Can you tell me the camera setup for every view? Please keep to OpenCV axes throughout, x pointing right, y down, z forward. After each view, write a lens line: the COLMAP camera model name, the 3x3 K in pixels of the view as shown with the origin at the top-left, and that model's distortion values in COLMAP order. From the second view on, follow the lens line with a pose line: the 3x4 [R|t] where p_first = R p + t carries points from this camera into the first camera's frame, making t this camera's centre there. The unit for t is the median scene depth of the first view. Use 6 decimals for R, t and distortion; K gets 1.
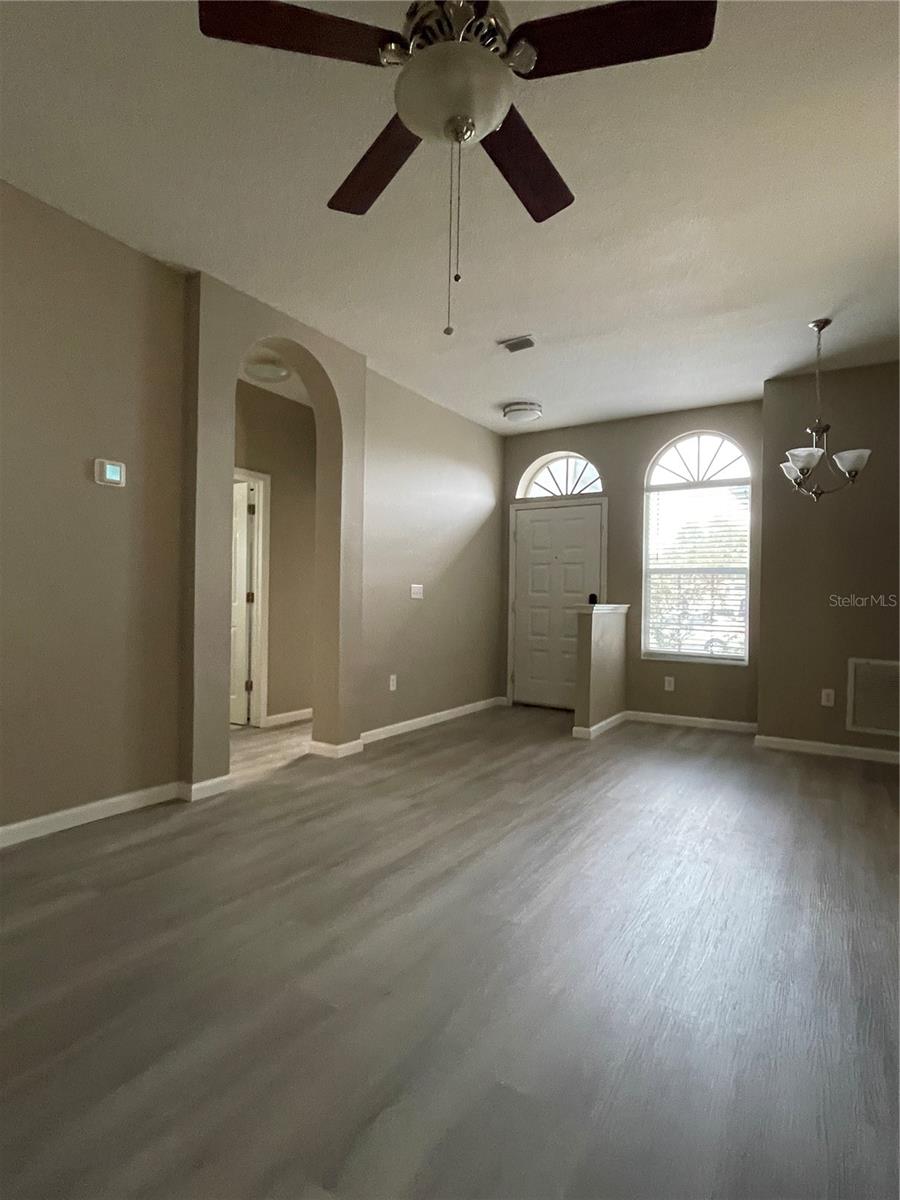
lens RADIAL K [[616.7, 0, 450.6], [0, 616.7, 598.5], [0, 0, 1]] dist [-0.002630, -0.002415]
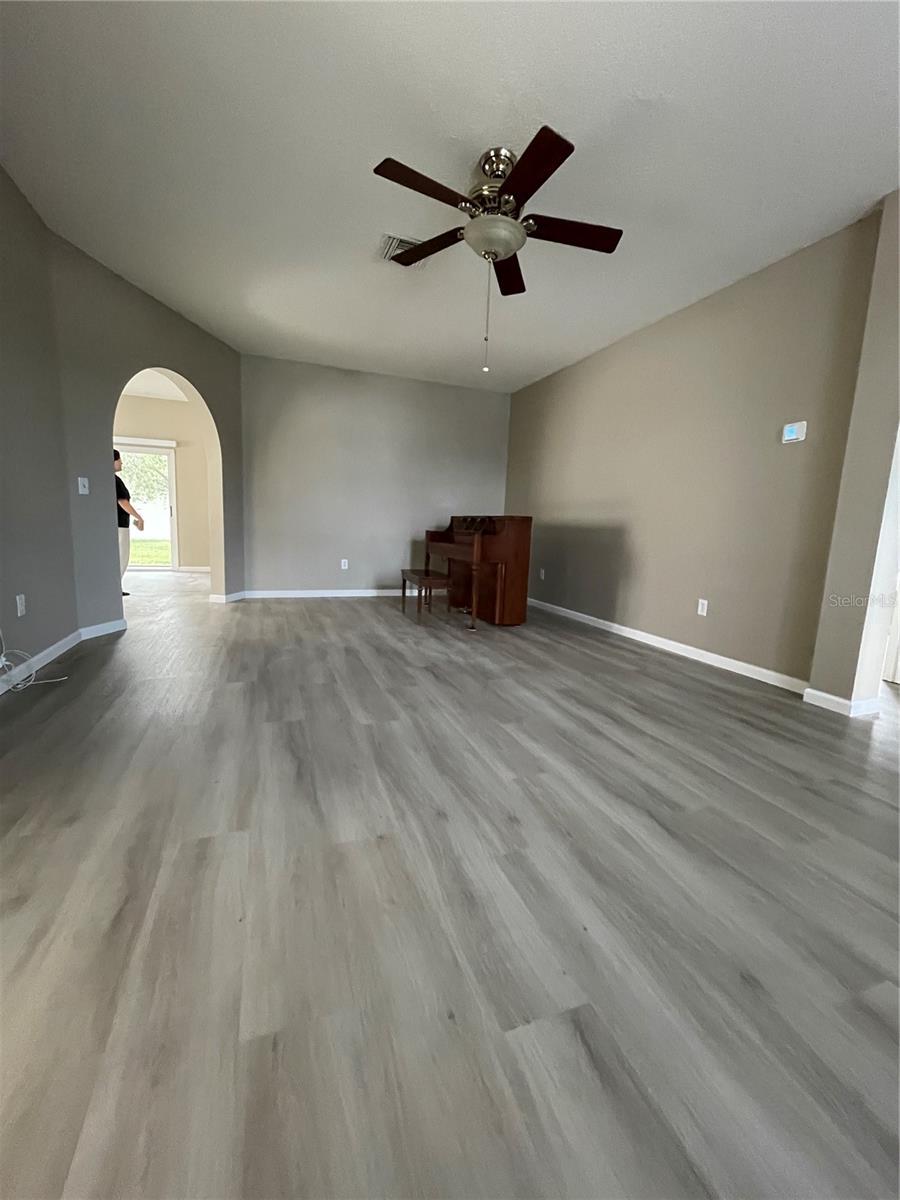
lens RADIAL K [[487.9, 0, 455.3], [0, 487.9, 598.5], [0, 0, 1]] dist [-0.004038, 0.001481]
pose [[-0.605606, 0.072976, -0.792411, 0.444369], [-0.048599, 0.990536, 0.128364, 0.031829], [0.794279, 0.116248, -0.596328, 0.636439]]
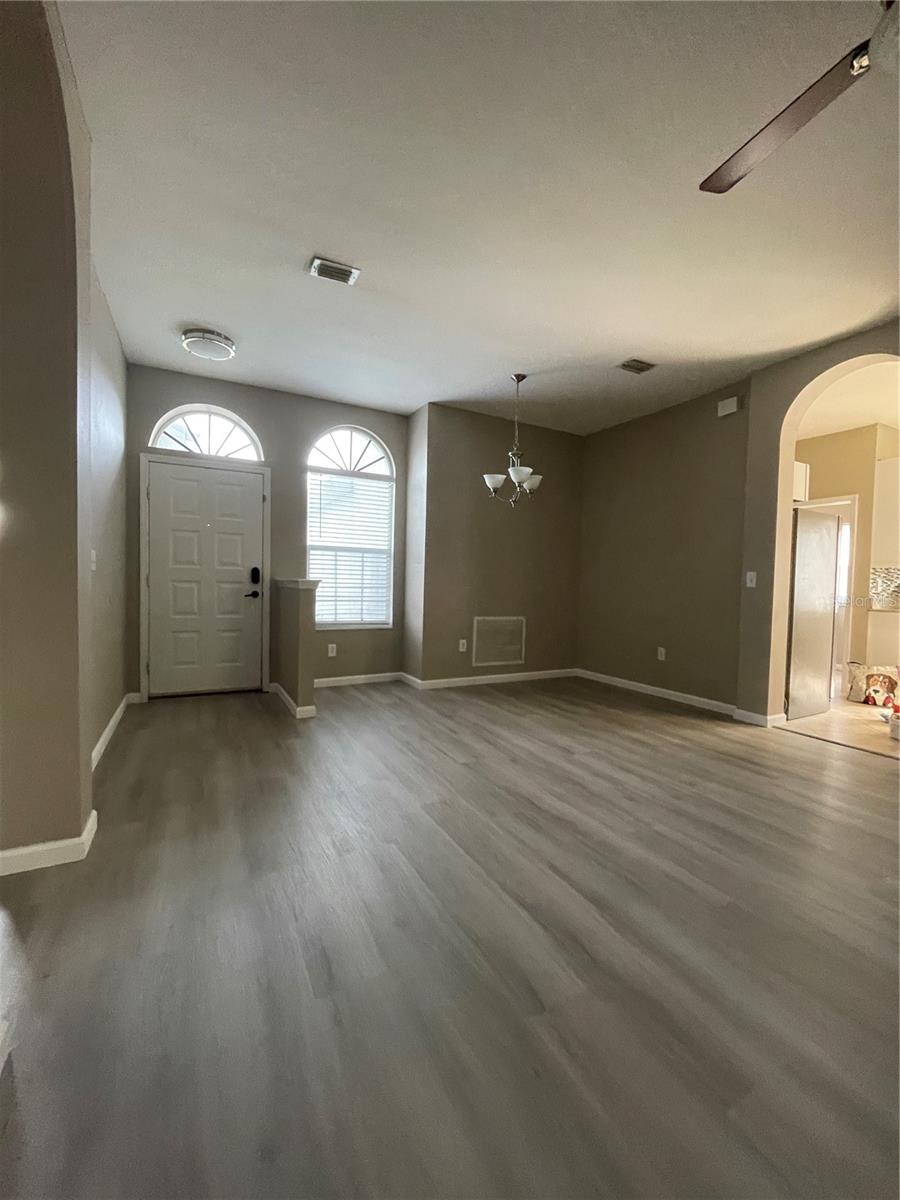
lens RADIAL K [[487.9, 0, 456.7], [0, 487.9, 599.5], [0, 0, 1]] dist [-0.004038, 0.001481]
pose [[0.498113, -0.037177, 0.866315, -0.318991], [-0.015807, 0.998525, 0.051940, -0.002221], [-0.866968, -0.039566, 0.496790, 0.408910]]
